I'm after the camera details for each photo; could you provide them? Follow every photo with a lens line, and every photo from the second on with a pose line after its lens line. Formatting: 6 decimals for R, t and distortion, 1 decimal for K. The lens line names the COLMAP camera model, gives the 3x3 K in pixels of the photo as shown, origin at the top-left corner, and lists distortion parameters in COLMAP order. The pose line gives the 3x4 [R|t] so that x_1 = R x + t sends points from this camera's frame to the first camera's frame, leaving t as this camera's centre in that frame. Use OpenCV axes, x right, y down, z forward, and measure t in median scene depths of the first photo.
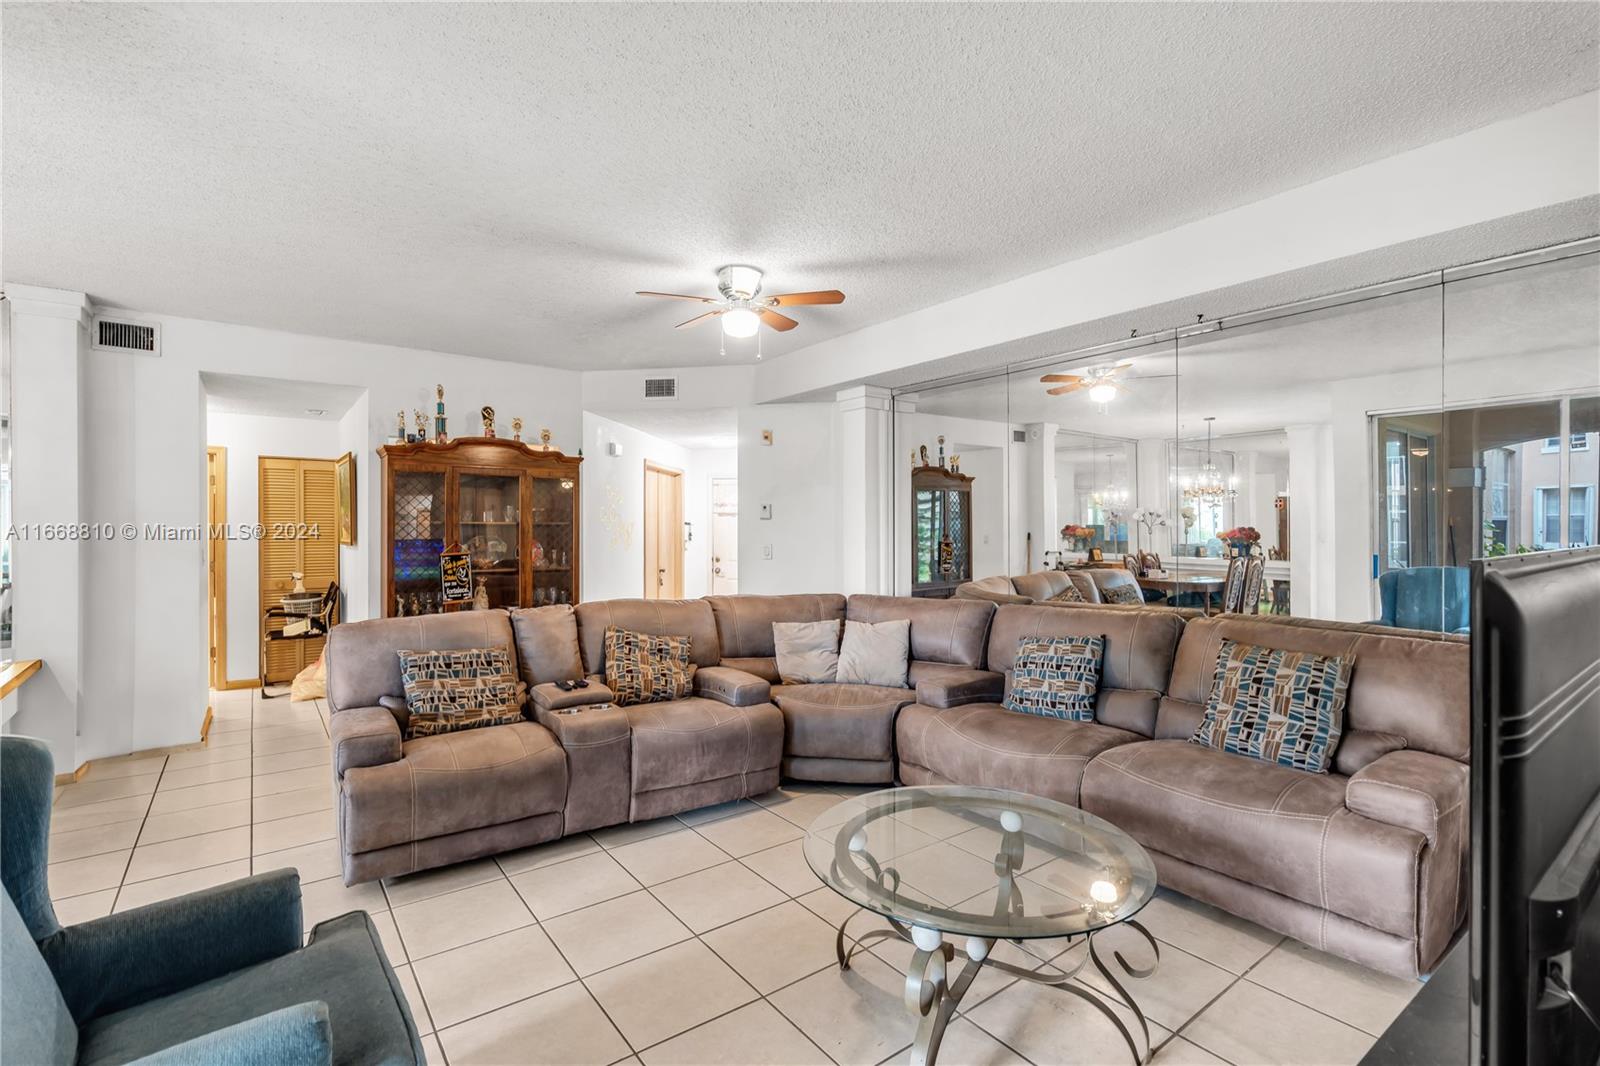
lens RADIAL K [[732.8, 0, 804.4], [0, 732.8, 530.7], [0, 0, 1]] dist [-0.001507, 0.001699]
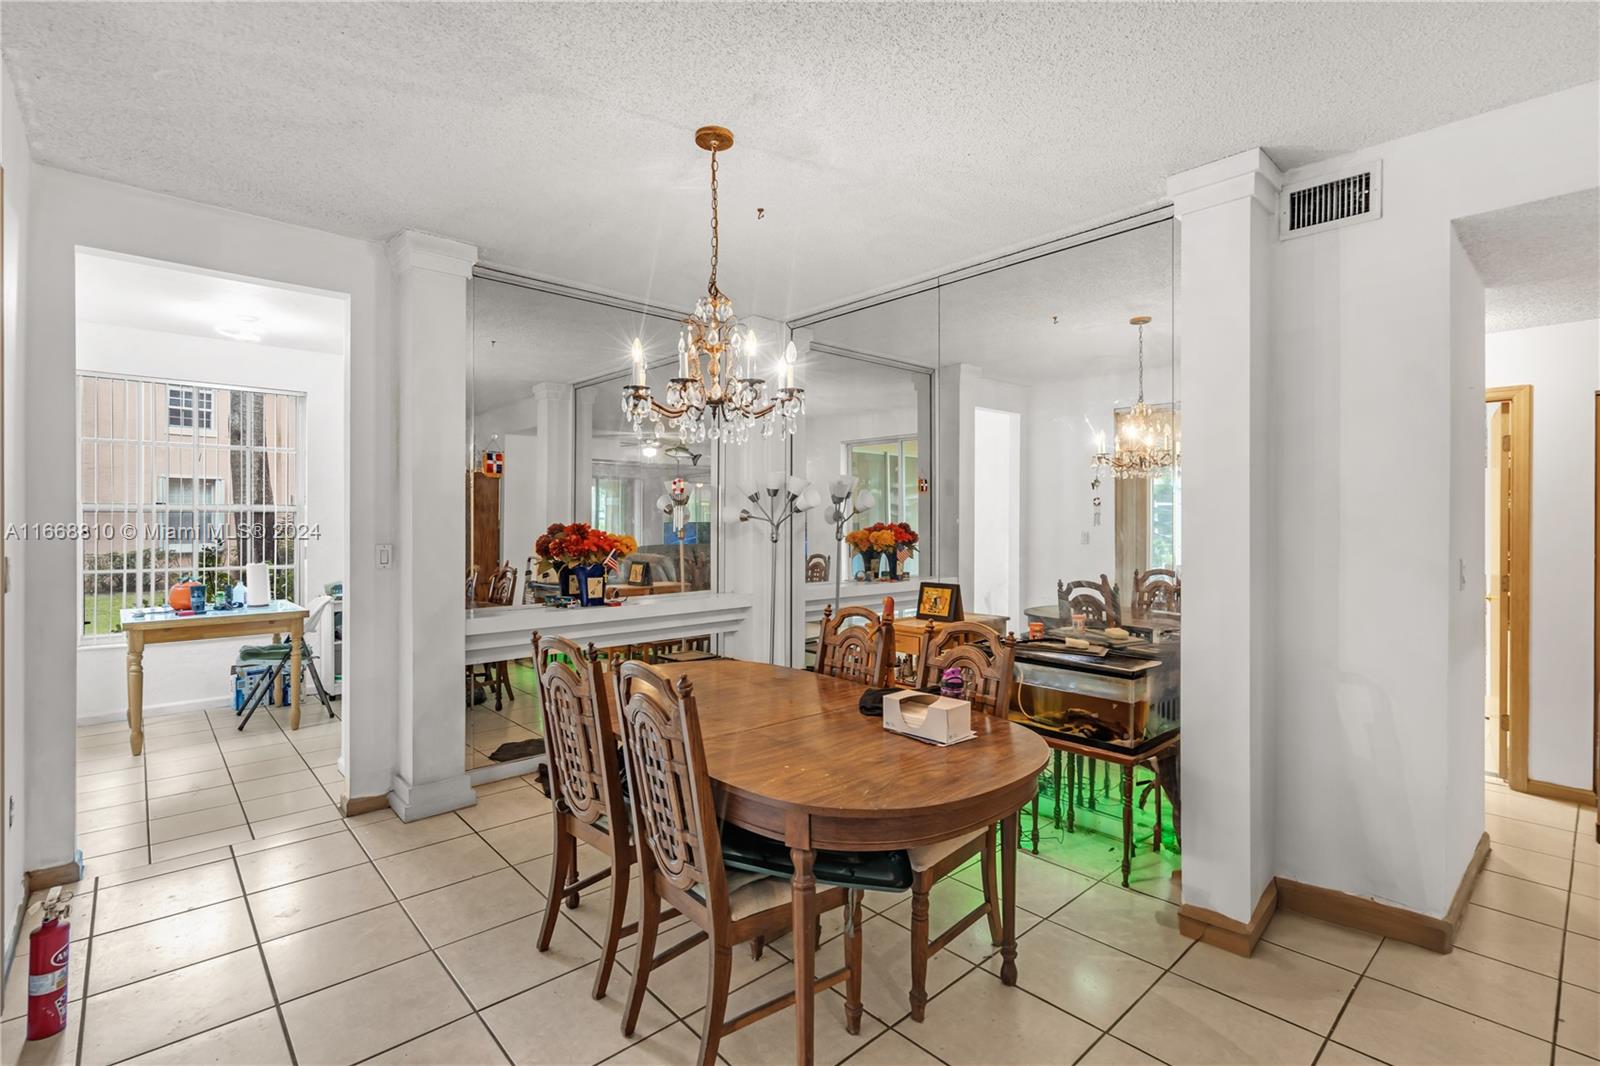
lens RADIAL K [[732.8, 0, 804.4], [0, 732.8, 530.7], [0, 0, 1]] dist [-0.001507, 0.001699]
pose [[0.095289, 0.007604, -0.995421, -0.322099], [-0.000319, 0.999971, 0.007608, 0.000812], [0.995450, -0.000407, 0.095288, 0.455270]]
